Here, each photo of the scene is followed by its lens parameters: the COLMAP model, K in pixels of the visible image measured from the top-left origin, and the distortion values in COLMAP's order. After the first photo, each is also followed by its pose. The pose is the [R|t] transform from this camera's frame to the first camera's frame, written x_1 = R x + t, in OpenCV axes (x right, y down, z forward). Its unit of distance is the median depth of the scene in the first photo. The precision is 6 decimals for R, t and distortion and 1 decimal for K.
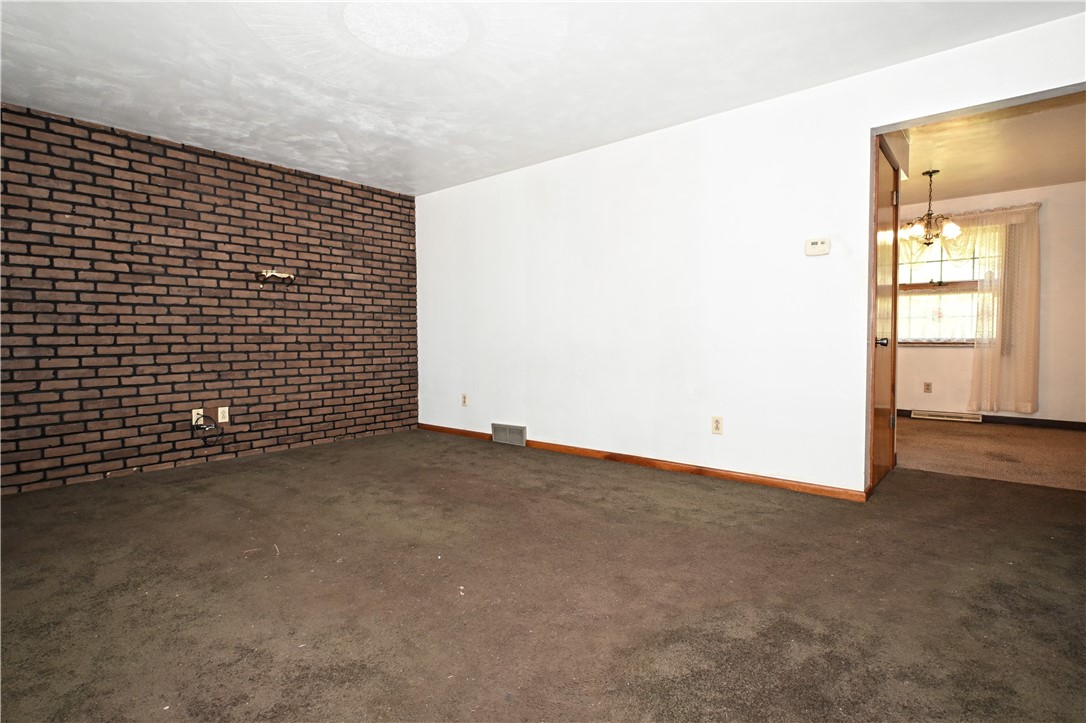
lens RADIAL K [[532.9, 0, 546.2], [0, 532.9, 360.6], [0, 0, 1]] dist [-0.000216, 0.000606]
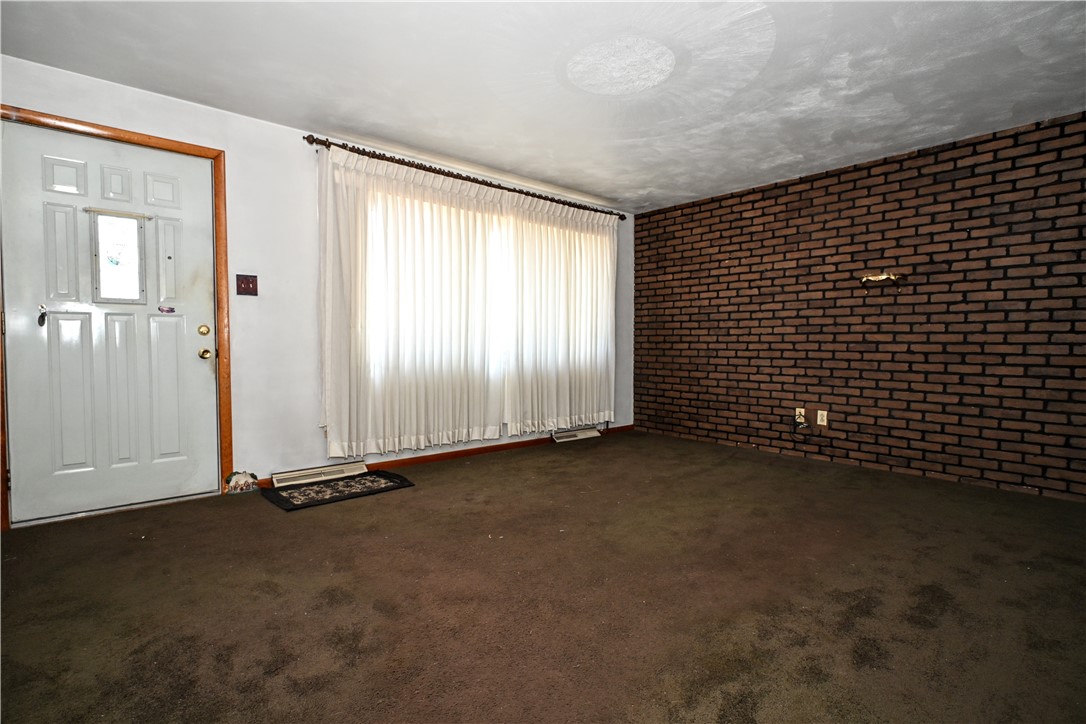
lens RADIAL K [[532.9, 0, 546.2], [0, 532.9, 361.1], [0, 0, 1]] dist [-0.000216, 0.000606]
pose [[-0.144638, 0.037432, -0.988776, 0.526198], [-0.050098, 0.997726, 0.045099, -0.032185], [0.988216, 0.056059, -0.142434, 0.609341]]
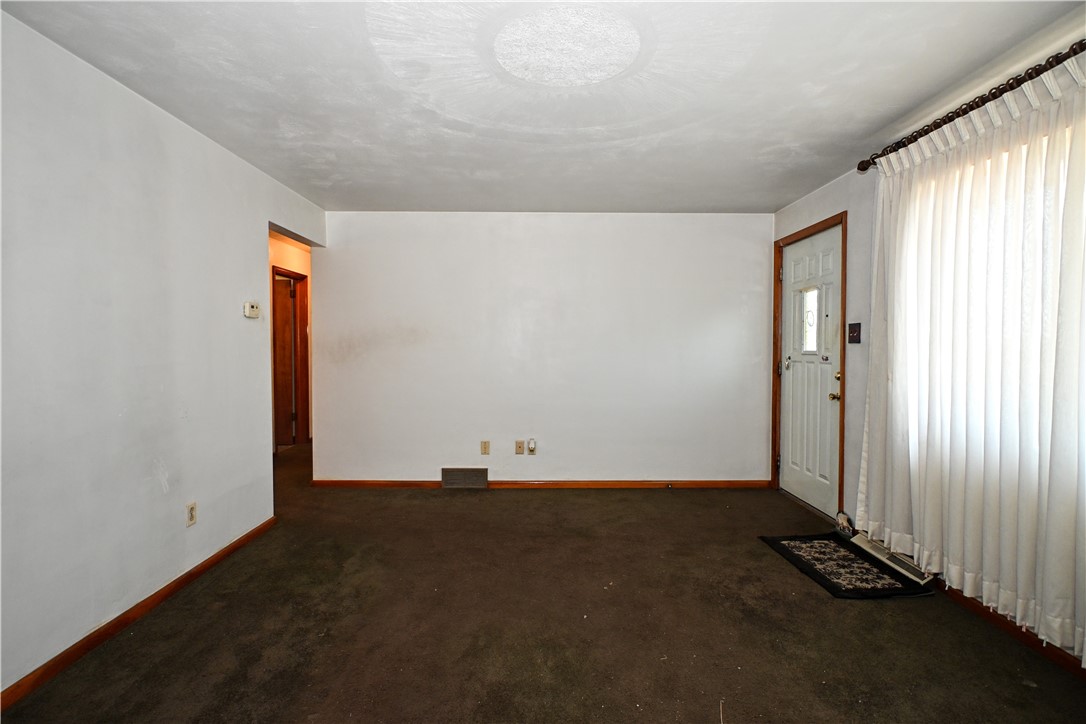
lens RADIAL K [[525.4, 0, 527.8], [0, 525.4, 360.2], [0, 0, 1]] dist [-0.000003, 0.000097]
pose [[-0.631821, -0.016739, 0.774934, -0.522631], [0.039165, 0.997800, 0.053485, -0.109826], [-0.774124, 0.064143, -0.629775, 0.941455]]
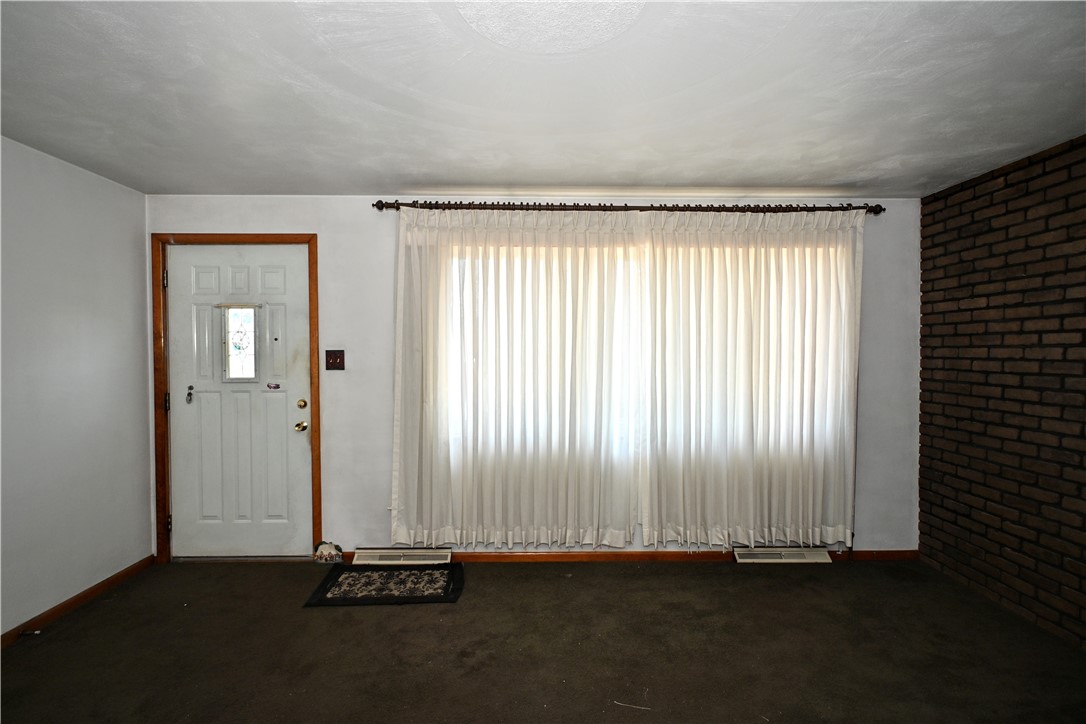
lens RADIAL K [[530.2, 0, 542.4], [0, 530.2, 359.9], [0, 0, 1]] dist [0.001136, 0.000641]
pose [[-0.752302, 0.017144, -0.658595, 0.087369], [-0.027277, 0.997994, 0.057137, -0.143857], [0.658254, 0.060949, -0.750325, 0.867093]]
